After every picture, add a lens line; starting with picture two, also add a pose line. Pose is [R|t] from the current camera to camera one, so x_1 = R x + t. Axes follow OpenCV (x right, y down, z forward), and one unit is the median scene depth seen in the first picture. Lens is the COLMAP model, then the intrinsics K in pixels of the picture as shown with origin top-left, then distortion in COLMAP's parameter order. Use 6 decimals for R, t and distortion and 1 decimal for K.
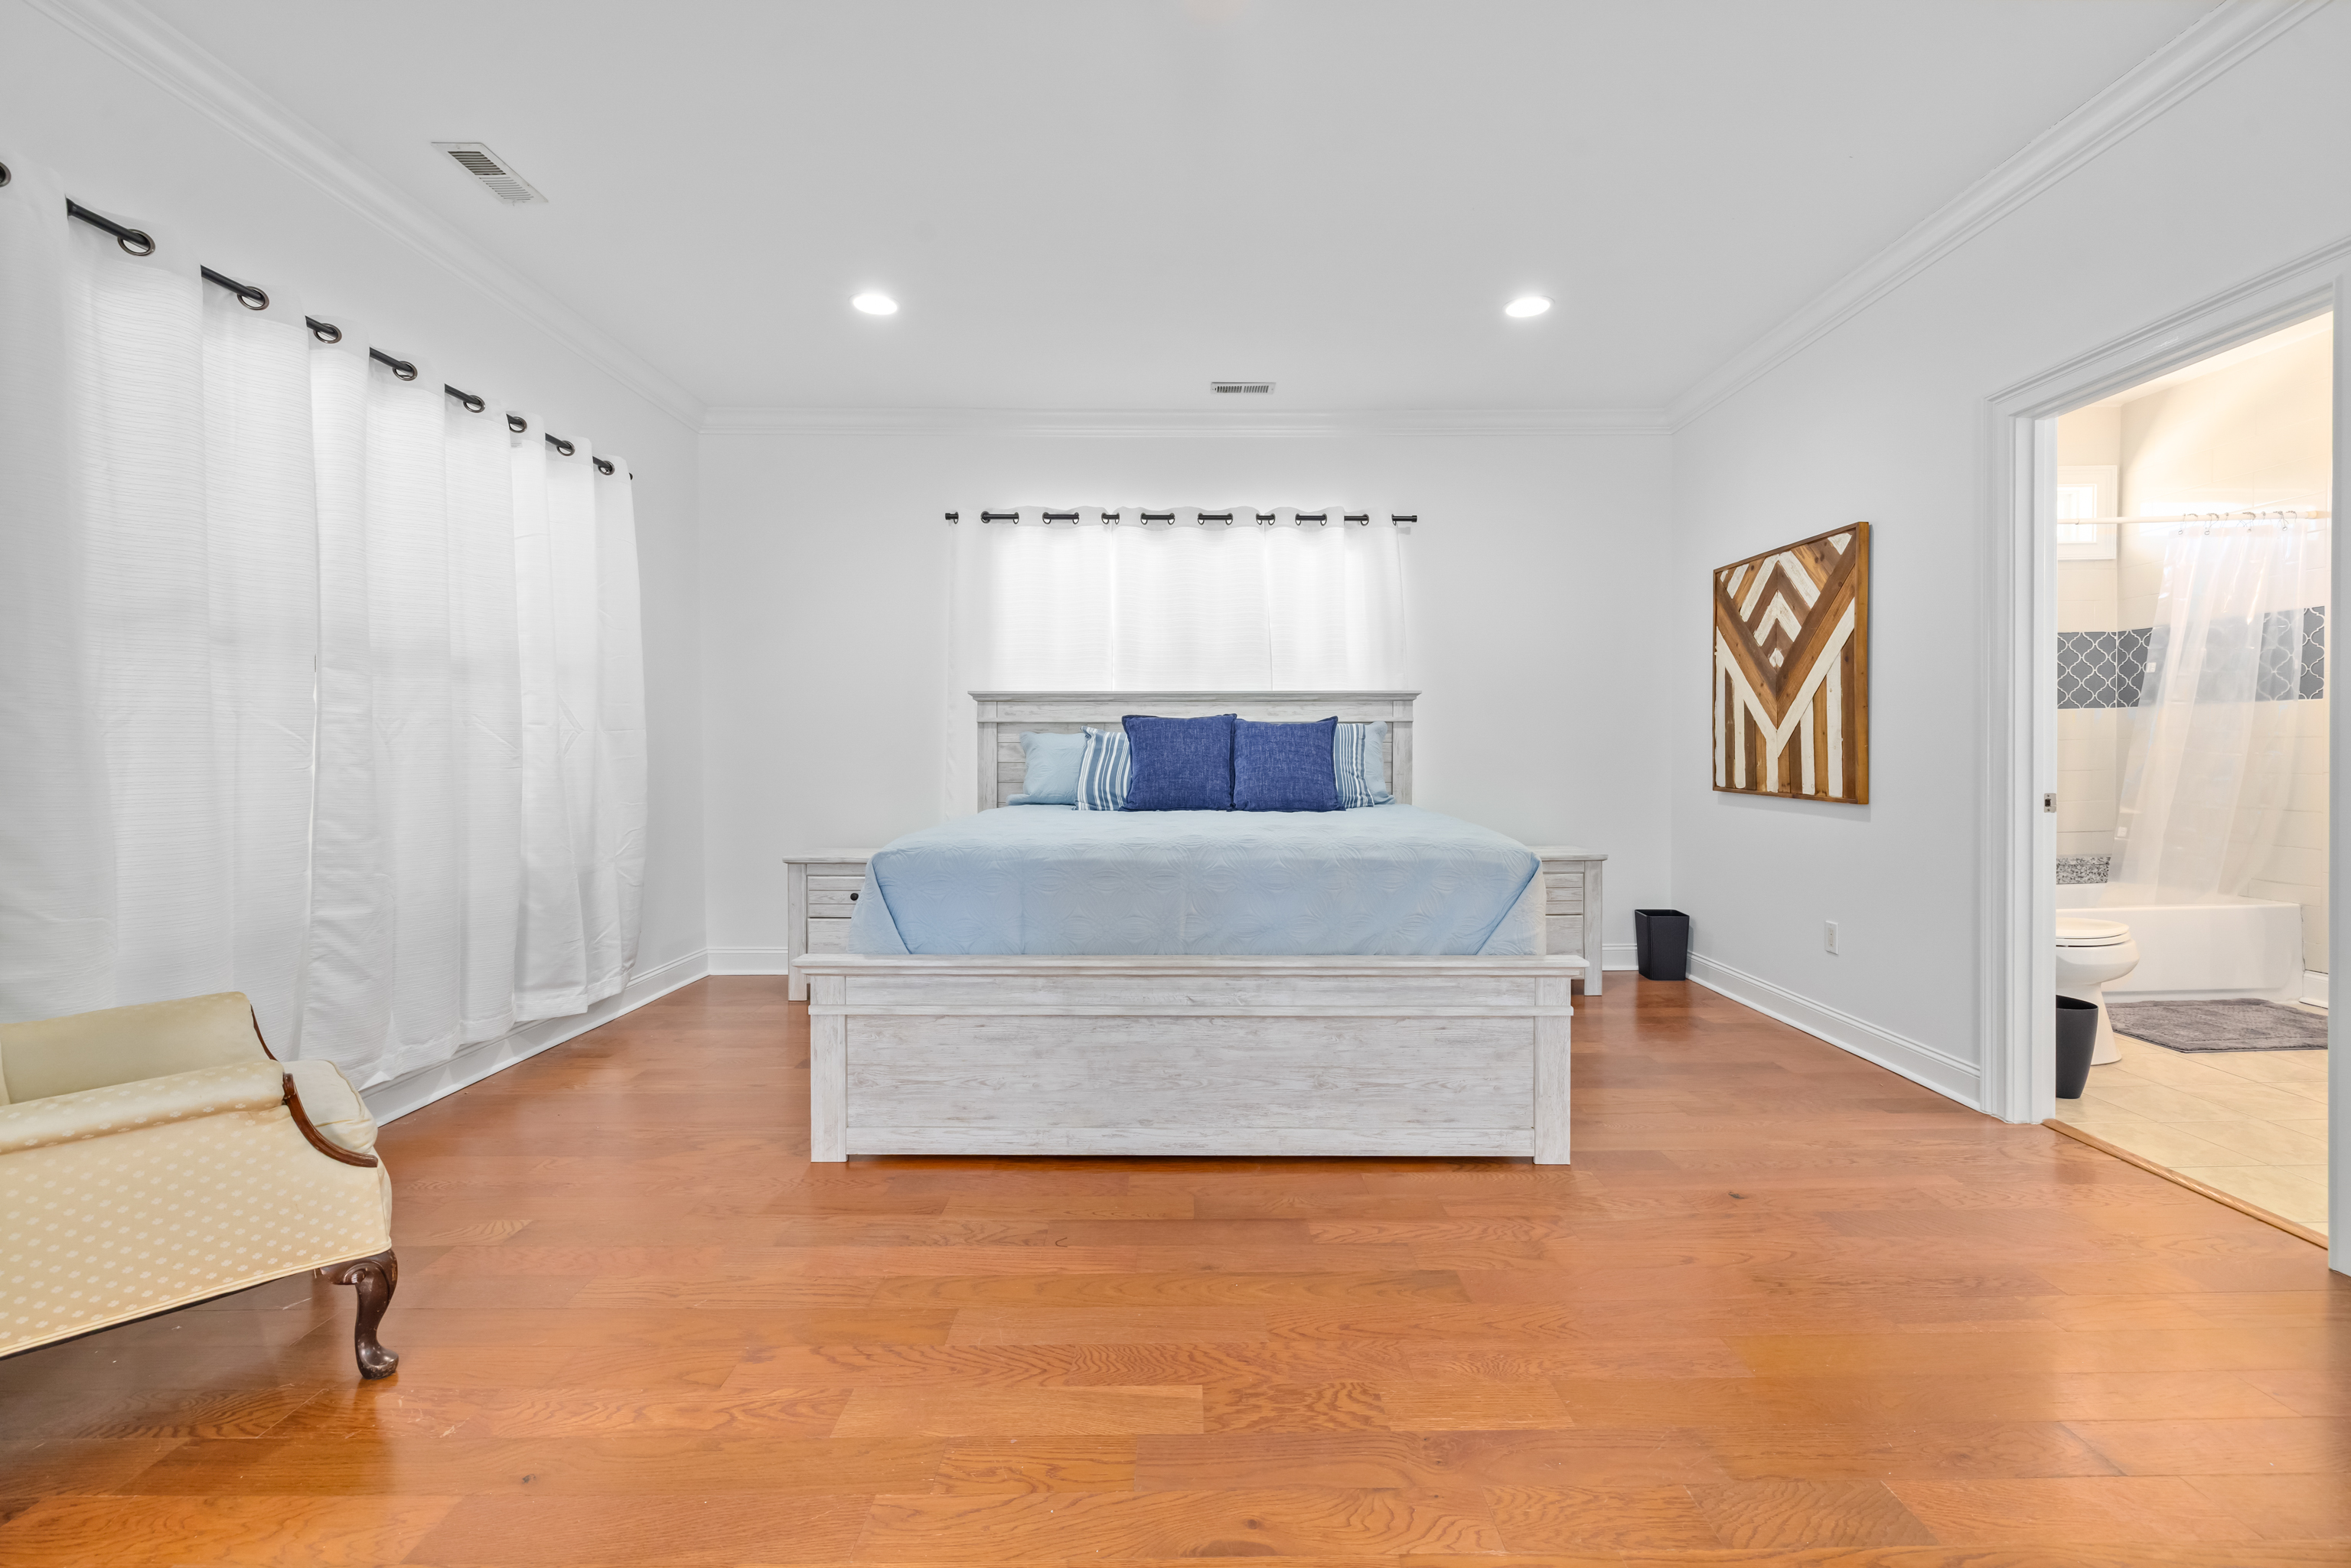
lens RADIAL K [[1010.0, 0, 1194.2], [0, 1010.0, 767.4], [0, 0, 1]] dist [0.003528, 0.000012]
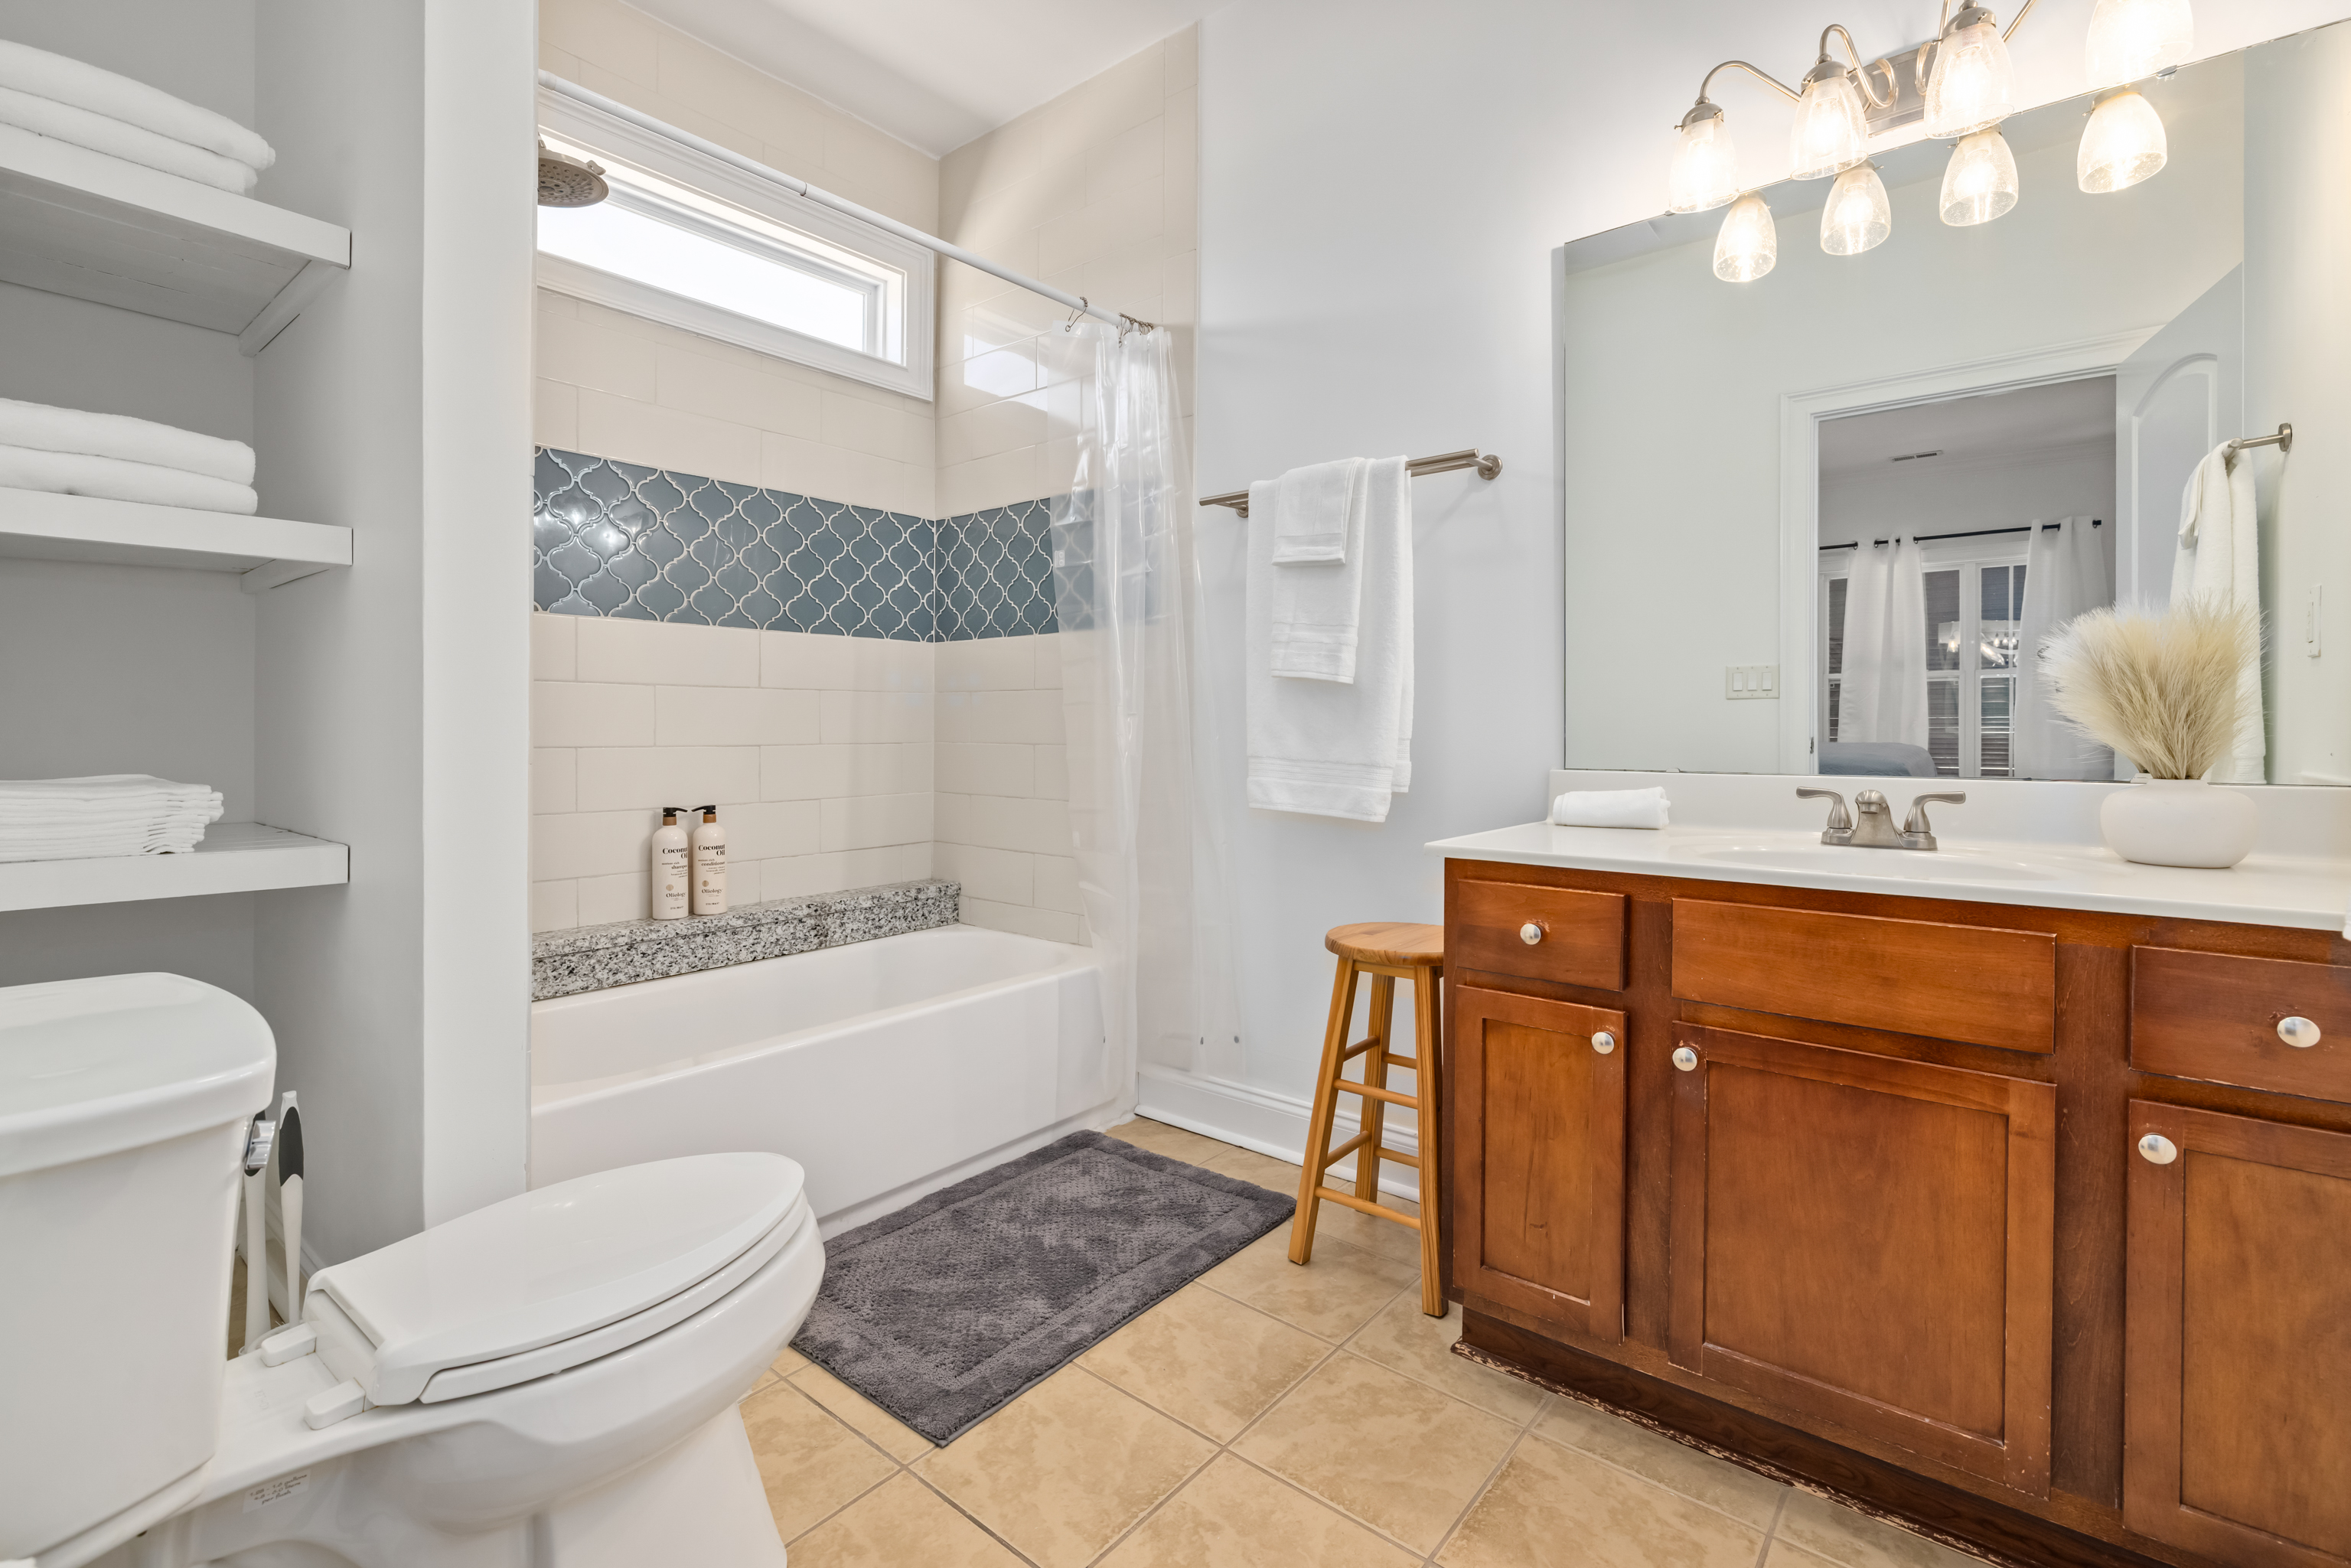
lens RADIAL K [[1058.5, 0, 1179.7], [0, 1058.5, 748.9], [0, 0, 1]] dist [-0.009132, 0.001176]
pose [[0.632961, -0.007353, 0.774149, 0.593977], [-0.002243, 0.999933, 0.011331, -0.001247], [-0.774180, -0.008909, 0.632902, 0.557168]]
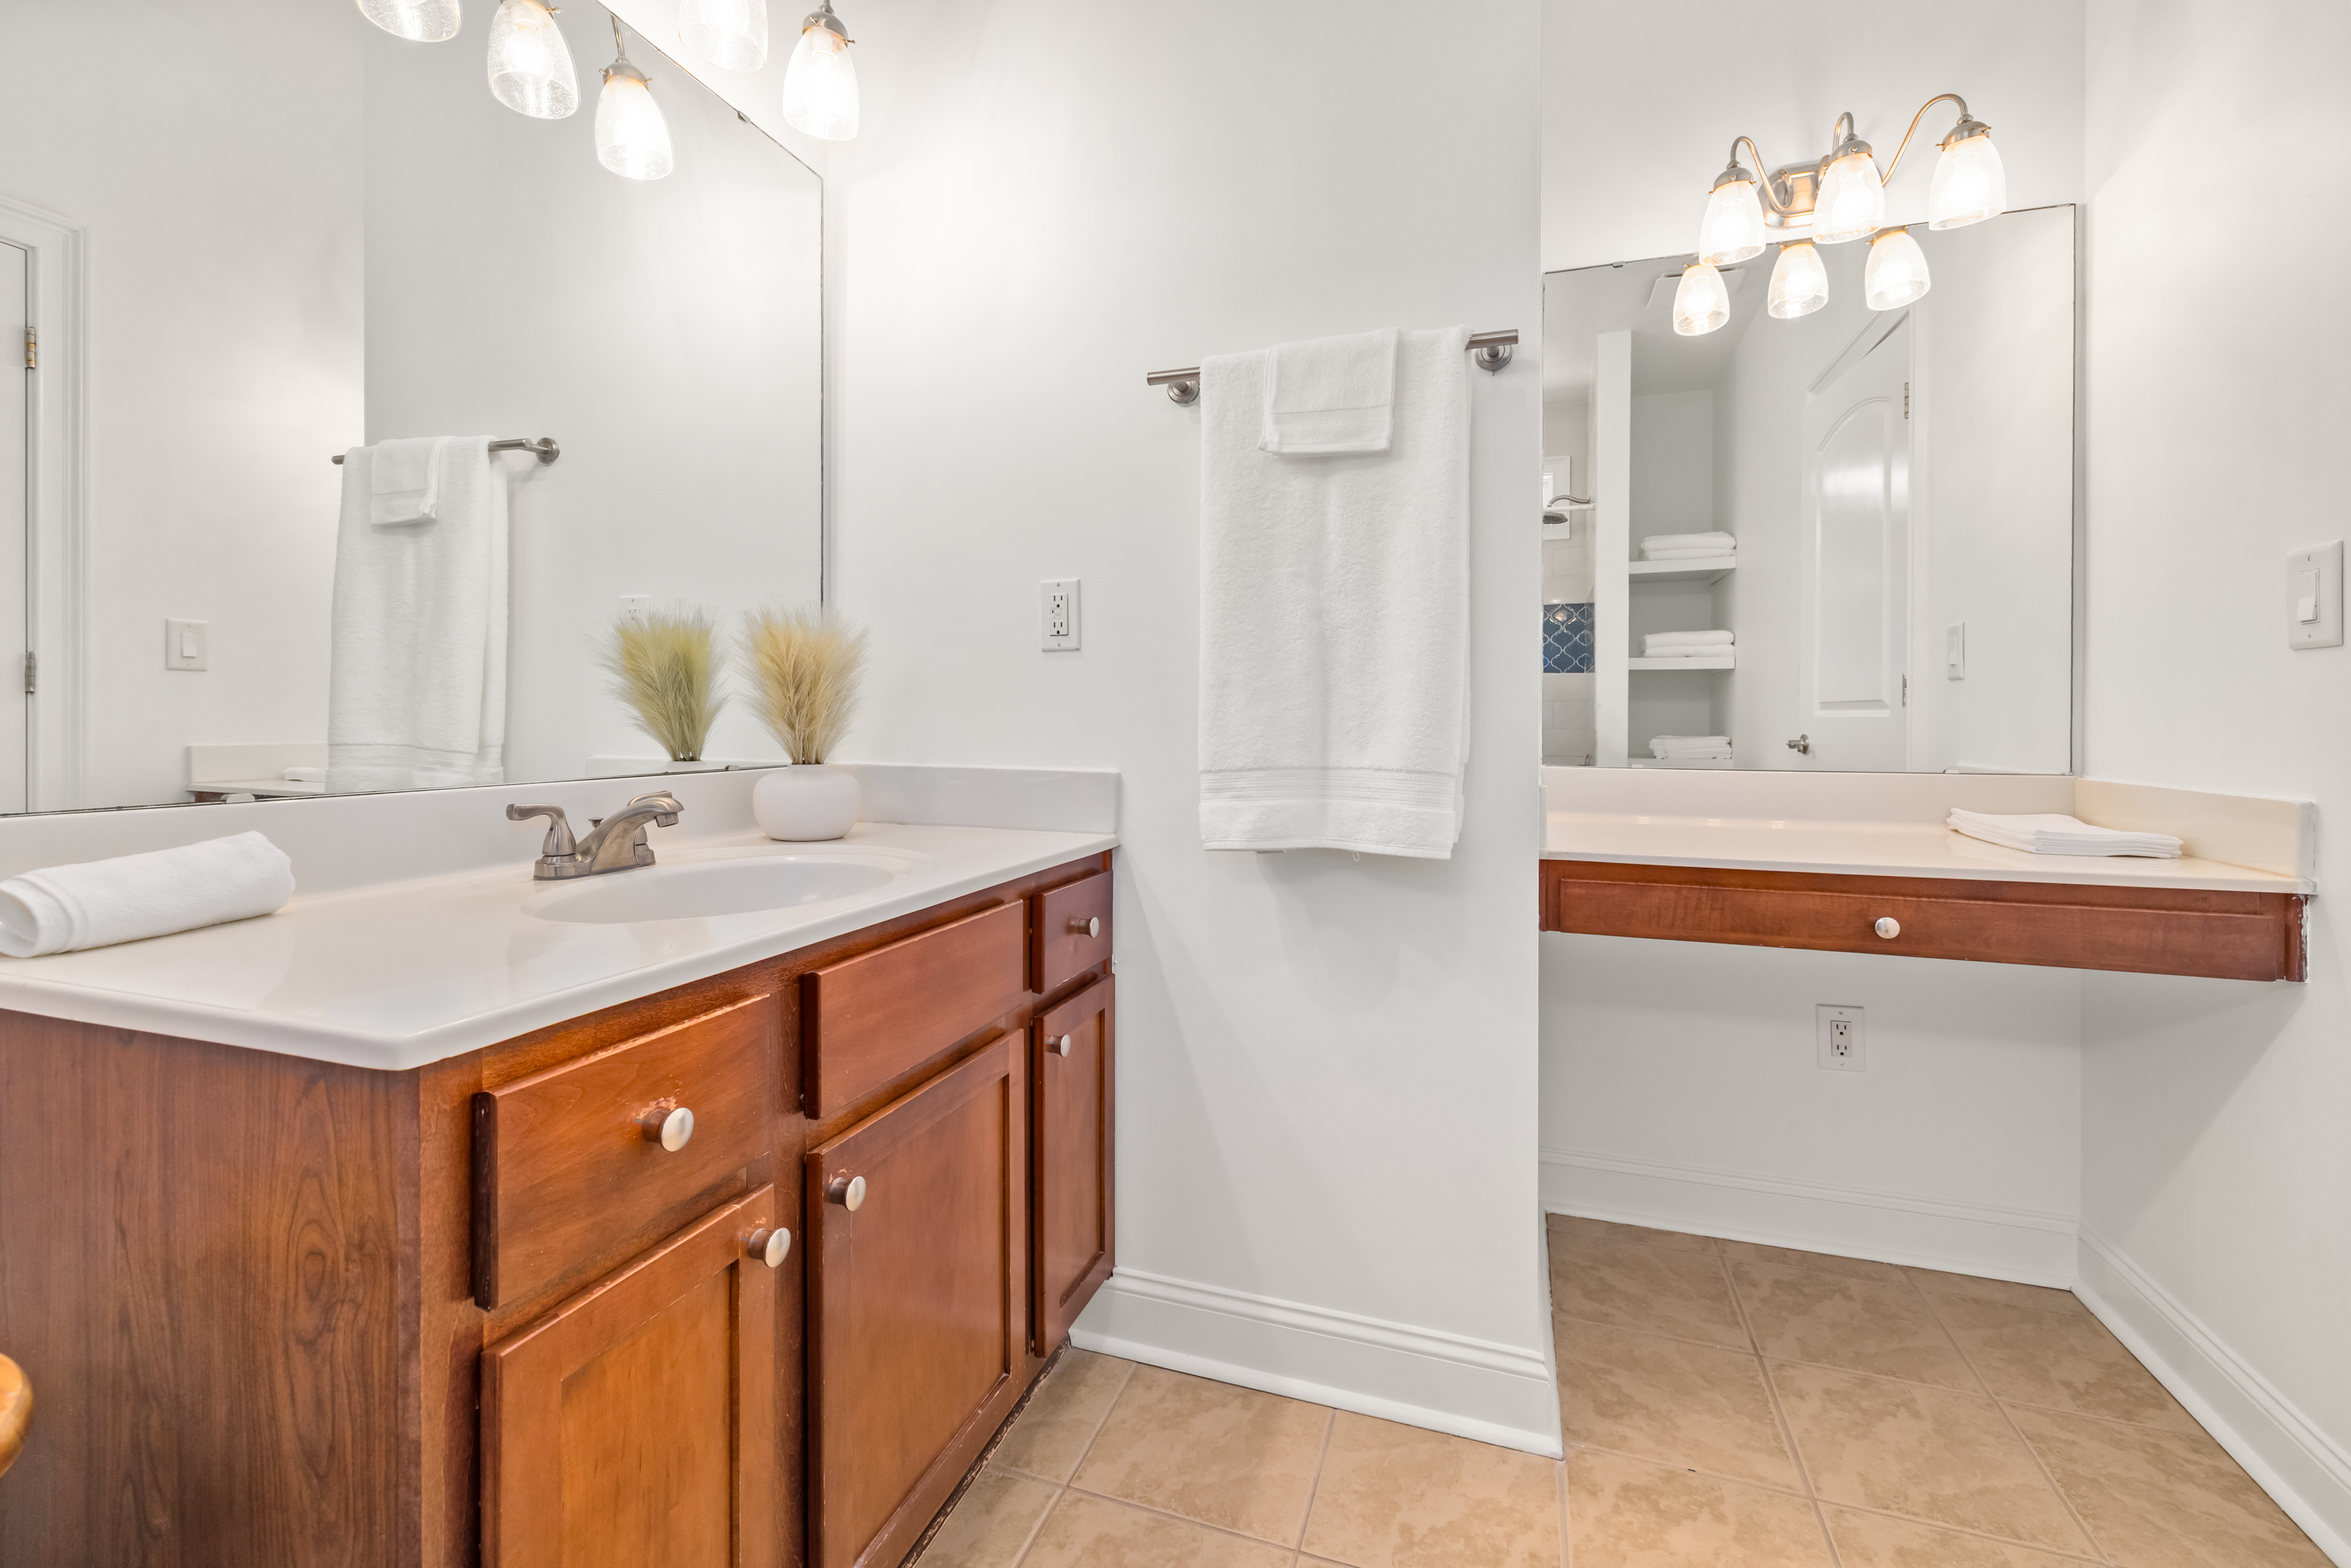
lens RADIAL K [[1010.0, 0, 1166.5], [0, 1010.0, 724.6], [0, 0, 1]] dist [0.003528, 0.000012]
pose [[-0.947112, 0.000666, 0.320902, 0.794452], [0.002670, 0.999980, 0.005806, -0.004722], [-0.320892, 0.006356, -0.947095, 0.808232]]
